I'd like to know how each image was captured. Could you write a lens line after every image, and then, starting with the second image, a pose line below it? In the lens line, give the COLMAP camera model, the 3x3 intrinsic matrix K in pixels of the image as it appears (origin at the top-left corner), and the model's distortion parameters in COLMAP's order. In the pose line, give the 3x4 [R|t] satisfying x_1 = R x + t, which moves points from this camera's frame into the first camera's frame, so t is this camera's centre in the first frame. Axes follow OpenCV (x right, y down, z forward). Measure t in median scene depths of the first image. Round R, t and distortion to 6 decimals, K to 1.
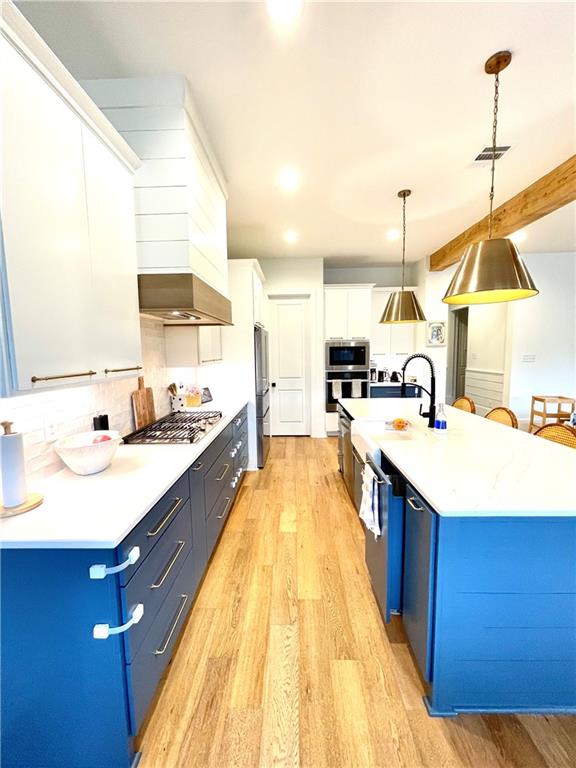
lens RADIAL K [[309.9, 0, 288.0], [0, 309.9, 384.0], [0, 0, 1]] dist [-0.001430, -0.001855]
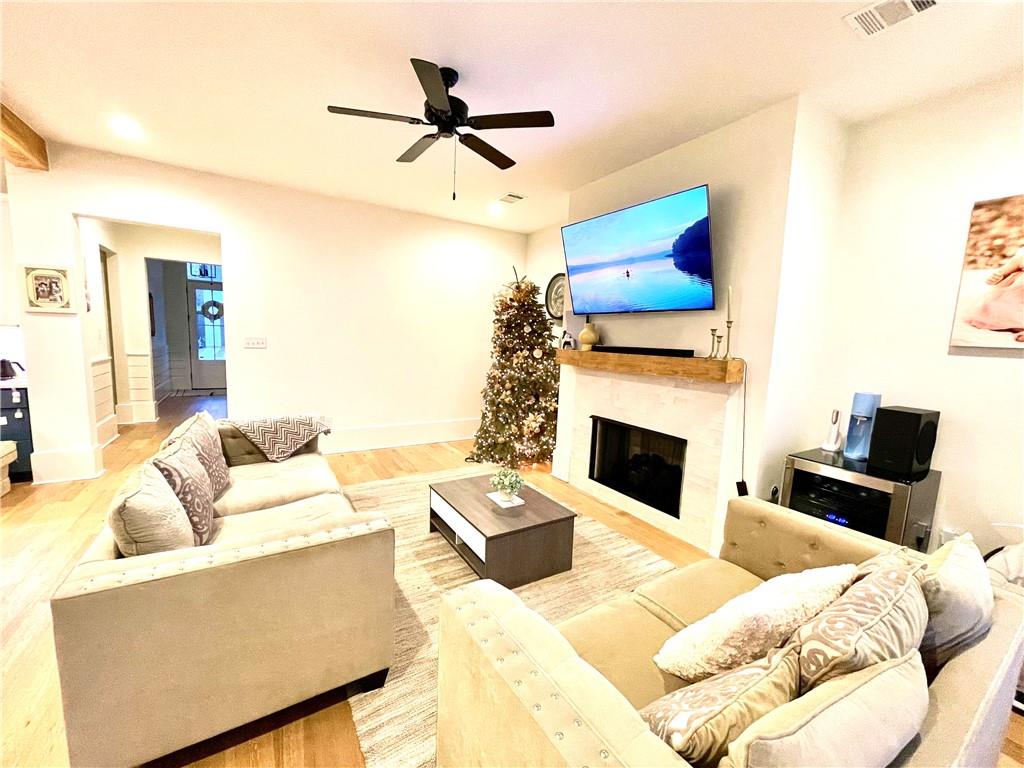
lens RADIAL K [[413.2, 0, 508.3], [0, 413.2, 387.9], [0, 0, 1]] dist [-0.001430, -0.001855]
pose [[0.837629, -0.018723, 0.545918, 0.733916], [0.003627, 0.999581, 0.028716, -0.010667], [-0.546227, -0.022074, 0.837346, -0.025916]]
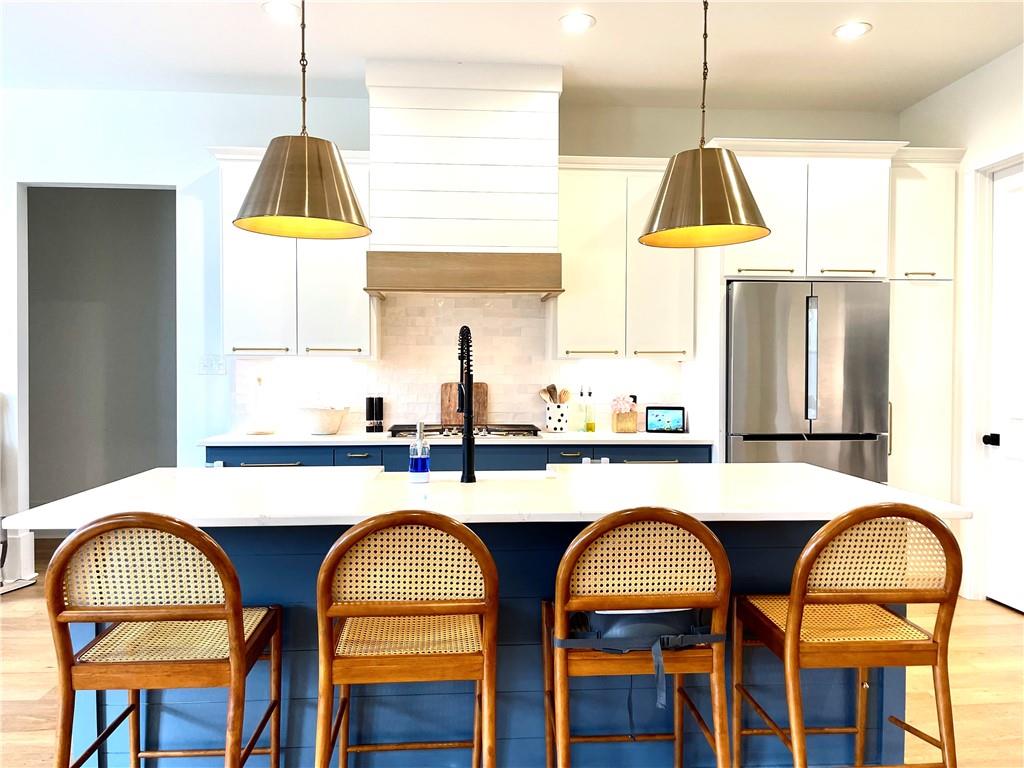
lens RADIAL K [[773.0, 0, 514.8], [0, 773.0, 380.8], [0, 0, 1]] dist [0.070924, -0.068620]
pose [[0.100422, 0.029438, -0.994509, 0.730953], [-0.109431, 0.993825, 0.018368, -0.018415], [0.988909, 0.106986, 0.103023, 0.425498]]
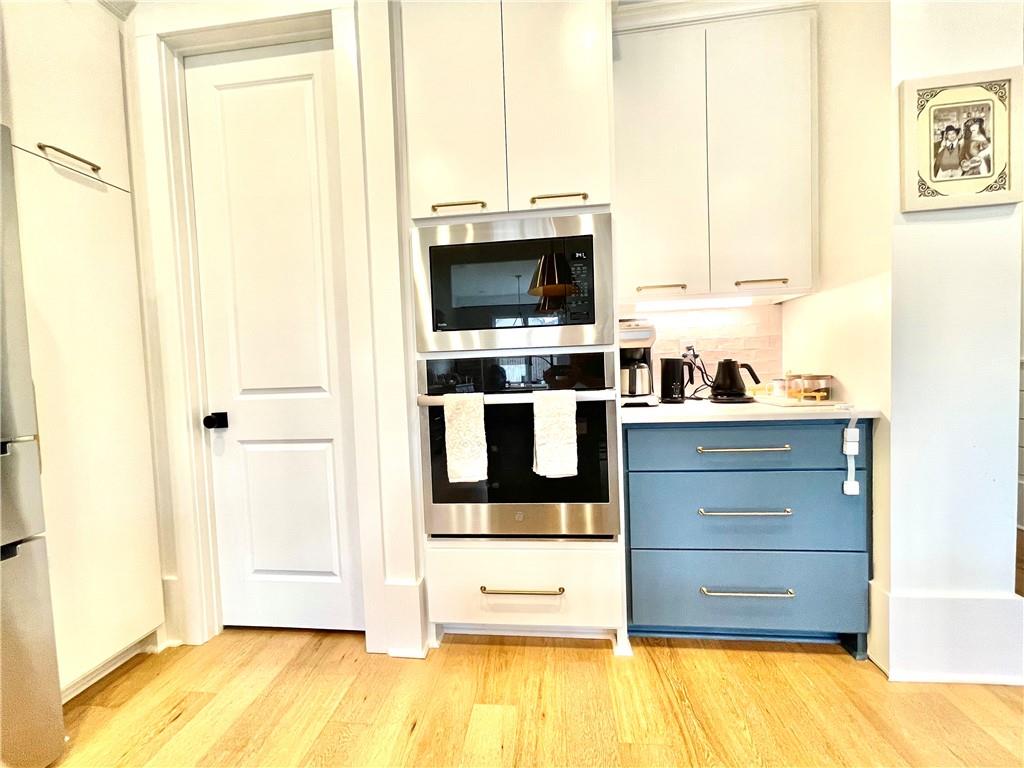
lens RADIAL K [[413.2, 0, 508.3], [0, 413.2, 387.9], [0, 0, 1]] dist [-0.001430, -0.001855]
pose [[0.995717, -0.017814, -0.090724, 0.215344], [0.012523, 0.998206, -0.058552, -0.000495], [0.091604, 0.057165, 0.994153, 0.713999]]
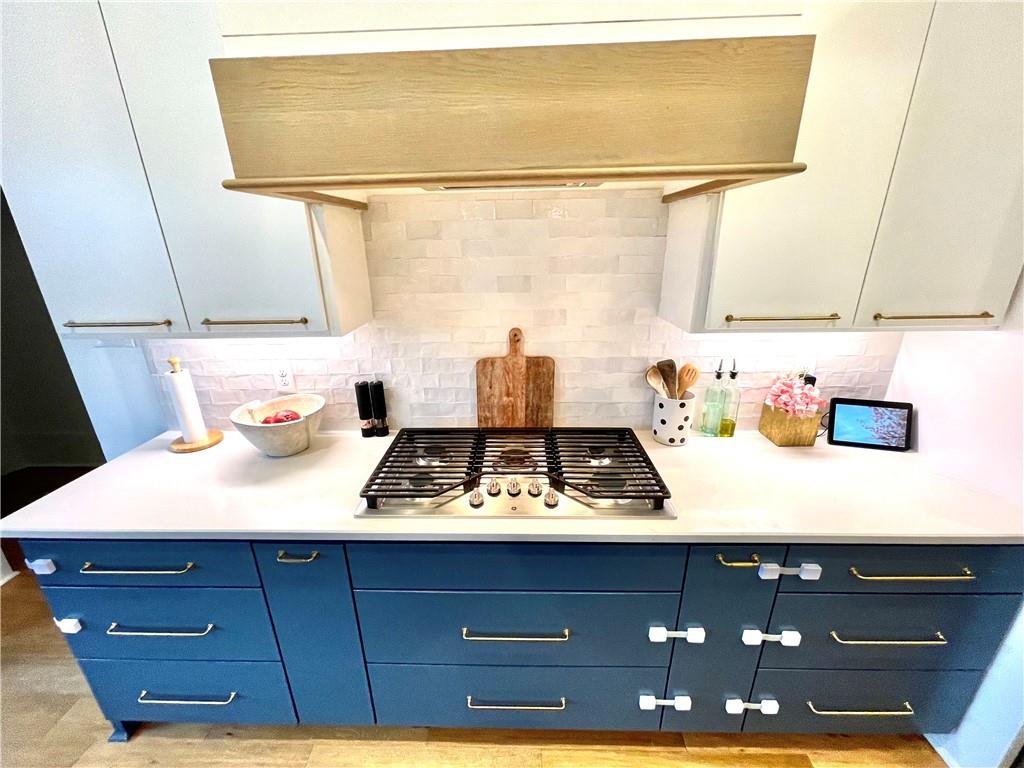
lens RADIAL K [[413.2, 0, 508.3], [0, 413.2, 387.9], [0, 0, 1]] dist [-0.001430, -0.001855]
pose [[-0.007769, 0.346748, -0.937926, 0.069870], [-0.087548, 0.934117, 0.346065, -0.073957], [0.996130, 0.084803, 0.023100, 0.452084]]
